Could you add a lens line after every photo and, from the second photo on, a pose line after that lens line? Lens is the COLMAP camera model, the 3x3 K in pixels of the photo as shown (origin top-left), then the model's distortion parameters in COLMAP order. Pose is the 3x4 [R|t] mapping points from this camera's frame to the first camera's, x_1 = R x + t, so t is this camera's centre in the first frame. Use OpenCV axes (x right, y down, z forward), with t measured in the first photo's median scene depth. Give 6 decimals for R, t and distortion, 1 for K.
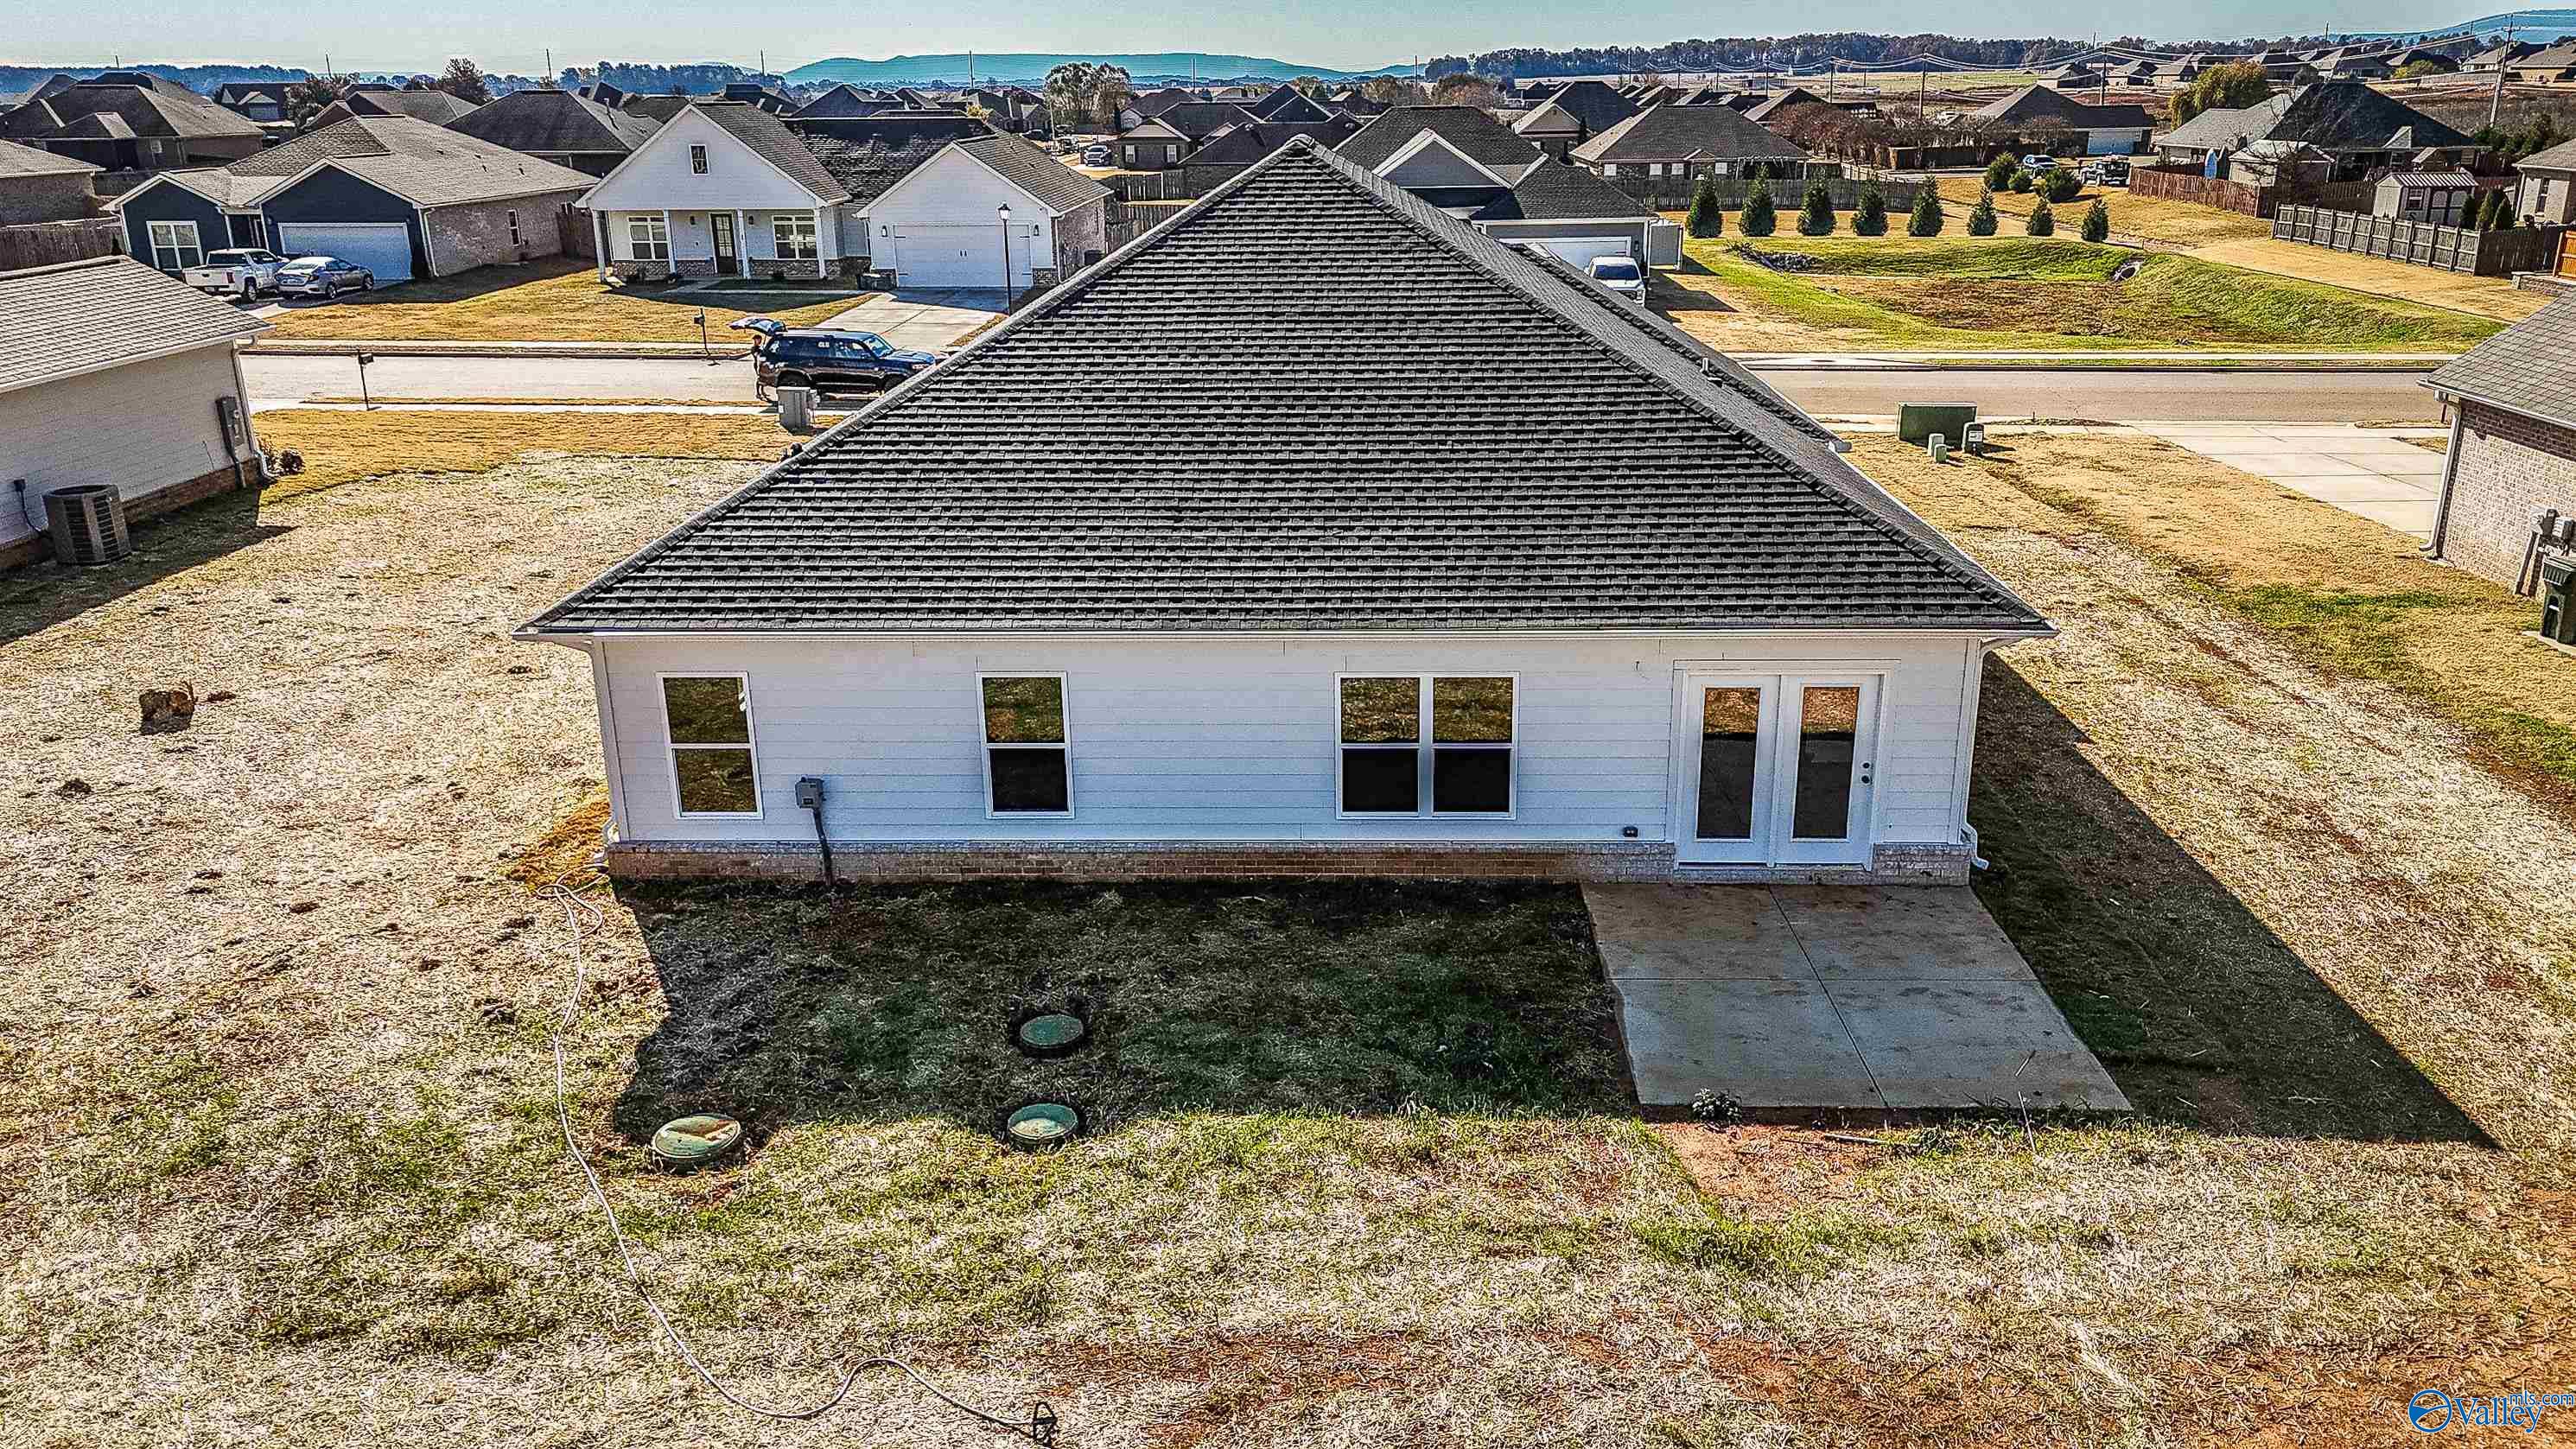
lens RADIAL K [[1898.6, 0, 1303.9], [0, 1898.6, 715.6], [0, 0, 1]] dist [0.070898, -0.065023]
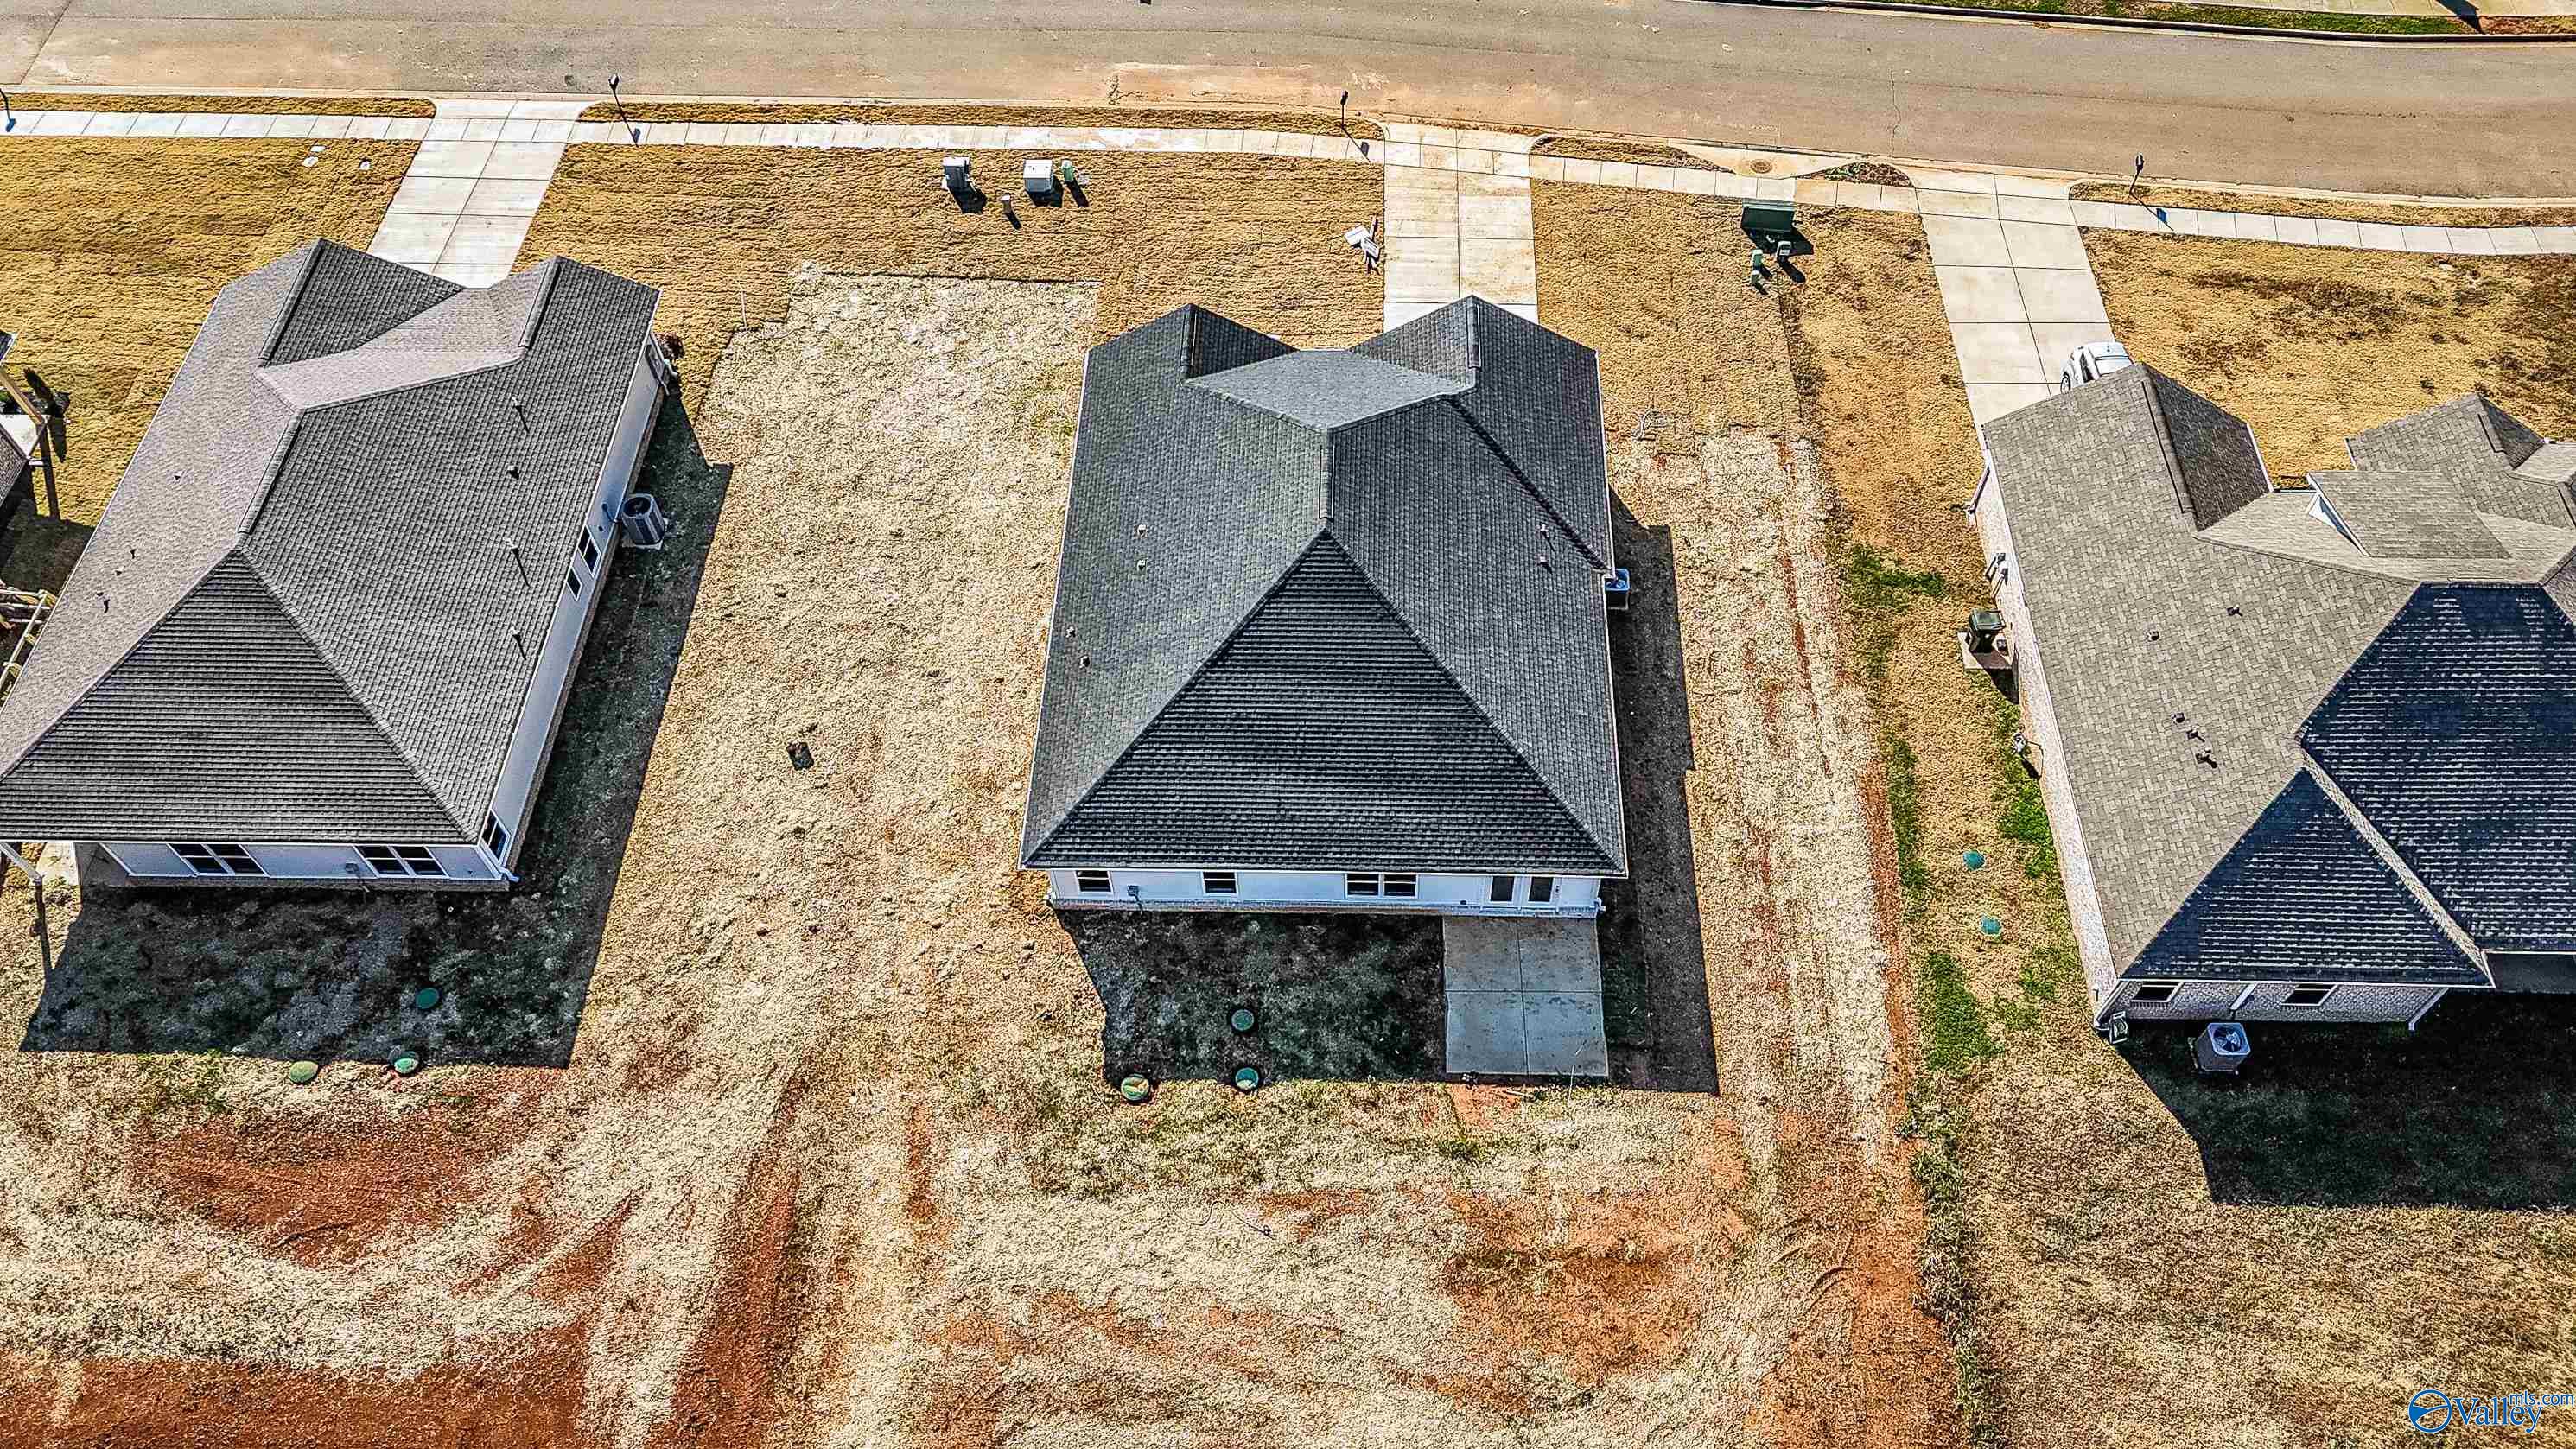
lens RADIAL K [[1898.6, 0, 1298.3], [0, 1898.6, 719.5], [0, 0, 1]] dist [0.070898, -0.065023]
pose [[0.999896, -0.008037, -0.011998, -0.015077], [0.013558, 0.808533, 0.588294, -1.927364], [0.004972, -0.588396, 0.808558, -1.047560]]
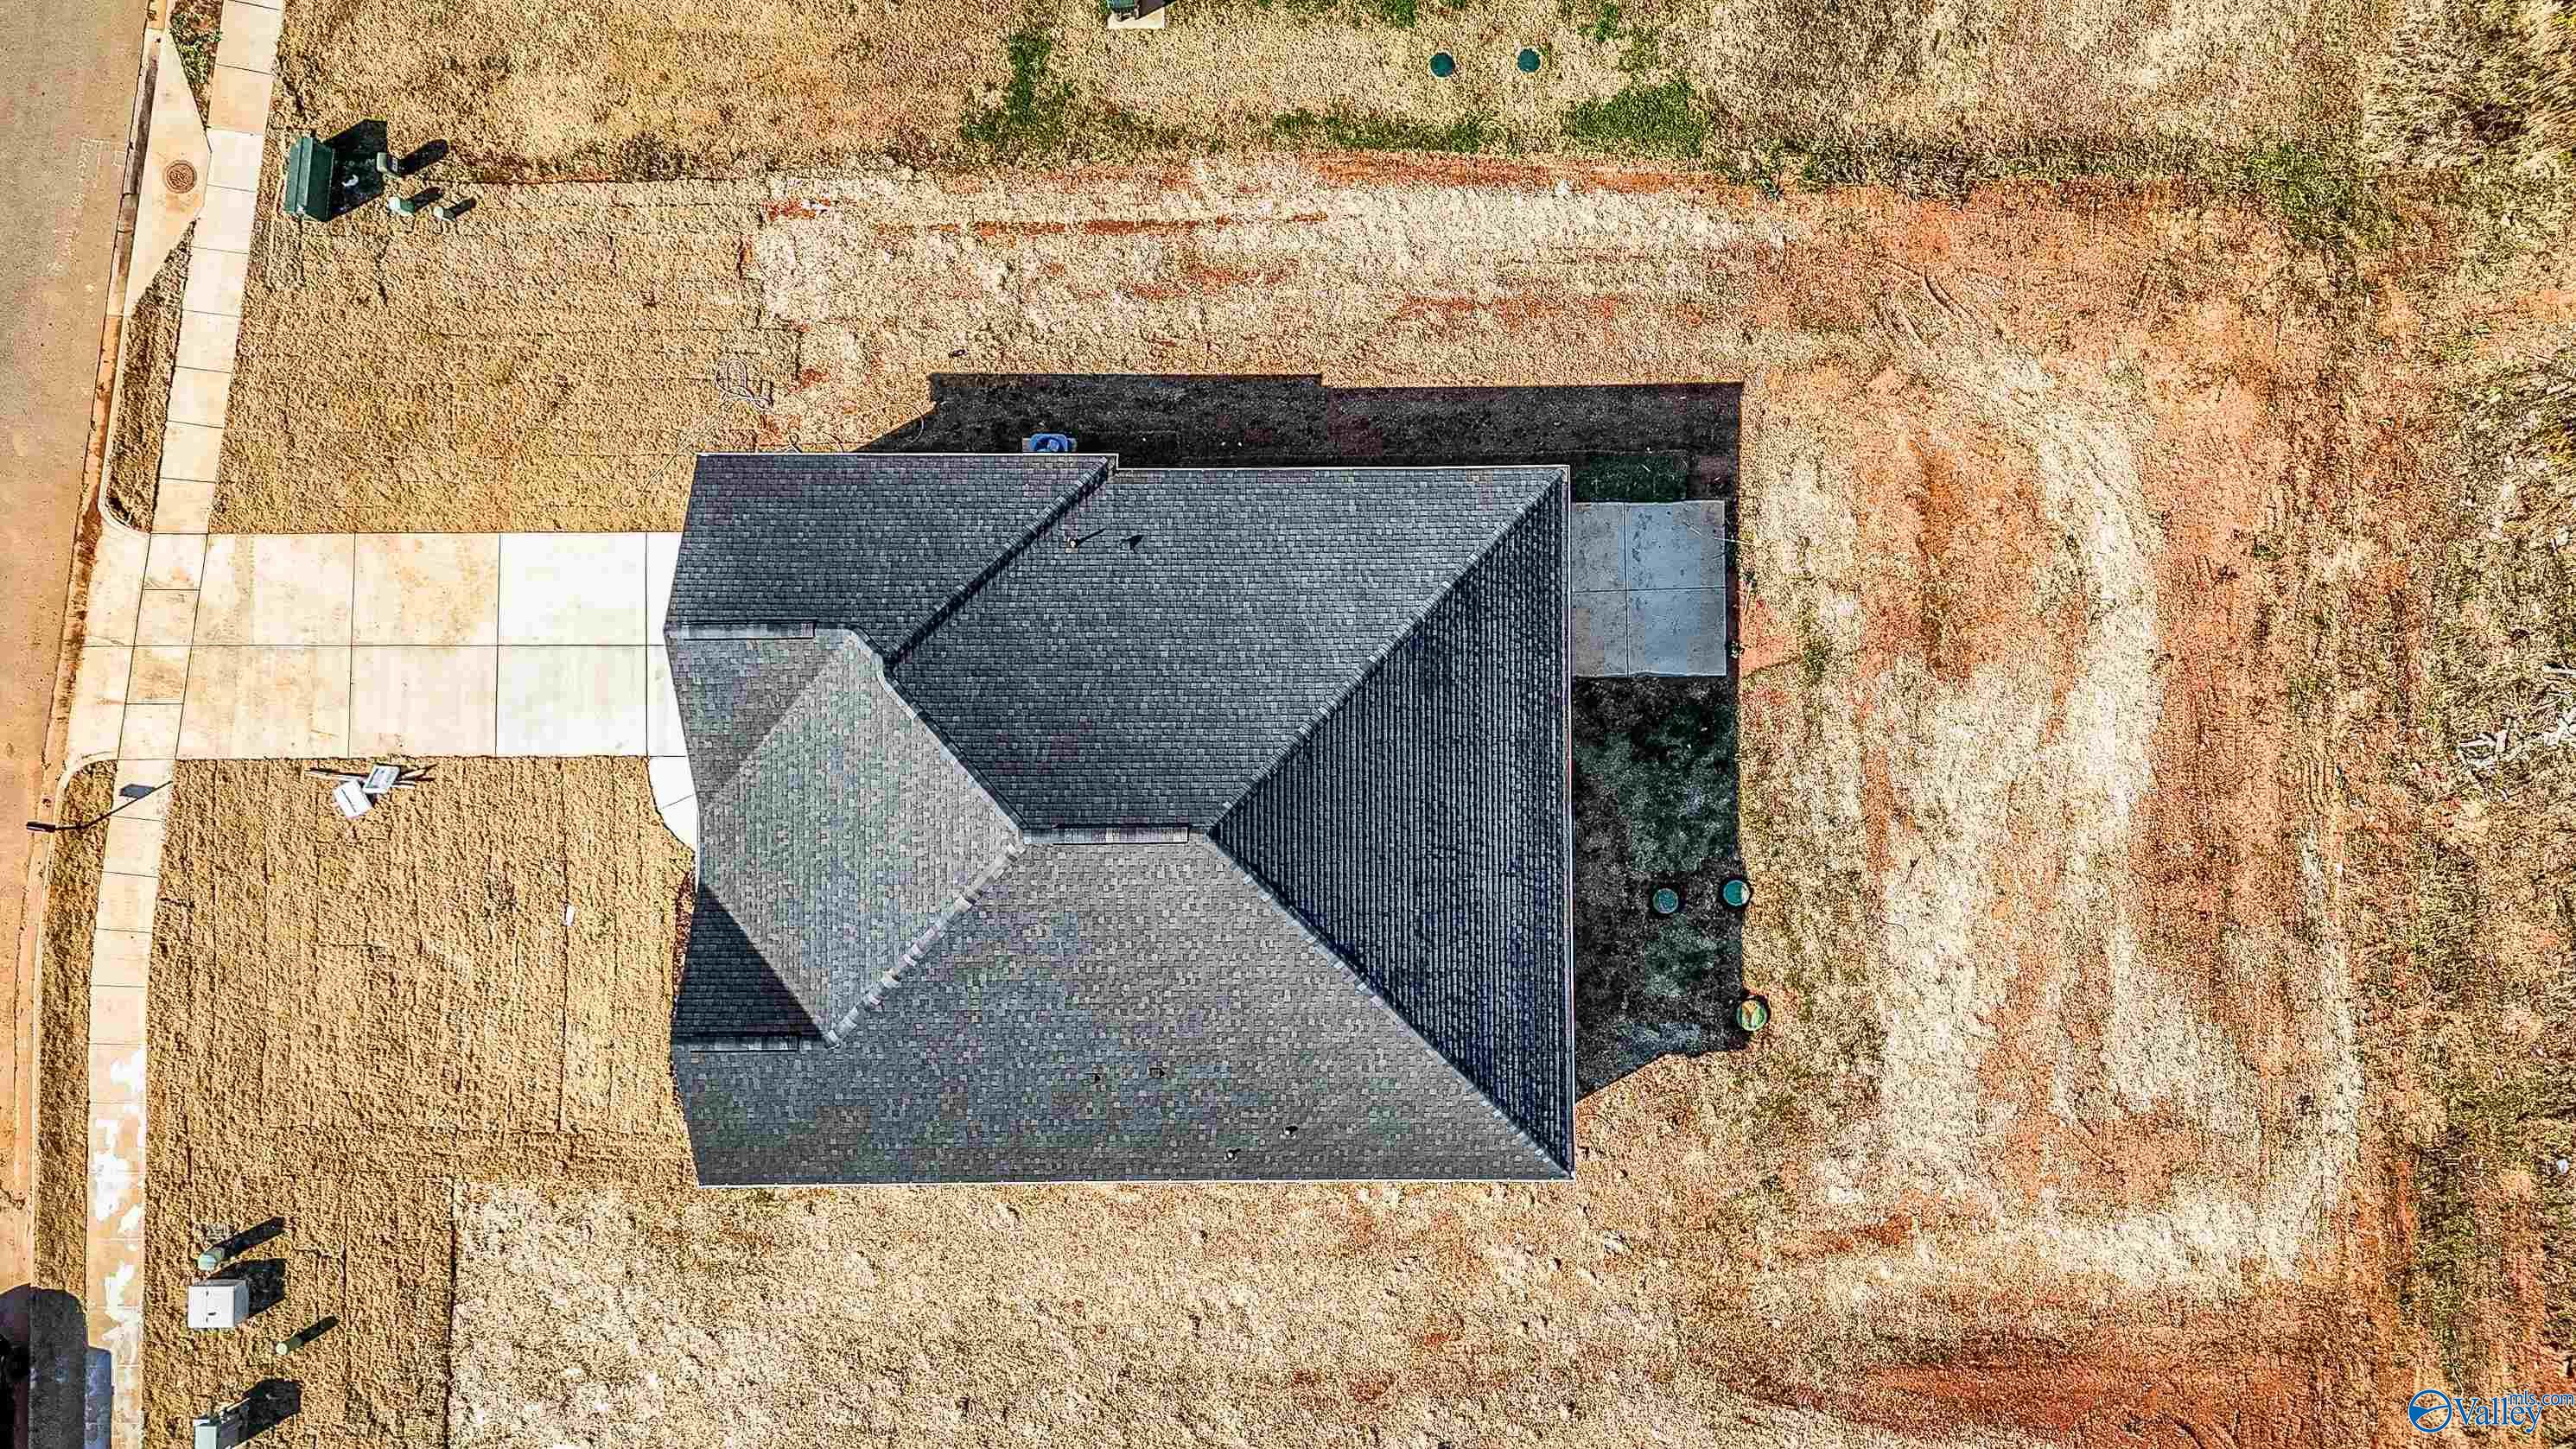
lens RADIAL K [[1898.6, 0, 1290.6], [0, 1898.6, 719.4], [0, 0, 1]] dist [0.070898, -0.065023]
pose [[-0.036058, -0.999201, 0.017258, 0.085609], [0.318834, 0.004864, 0.947798, -2.497424], [-0.947124, 0.039678, 0.318404, 0.694789]]
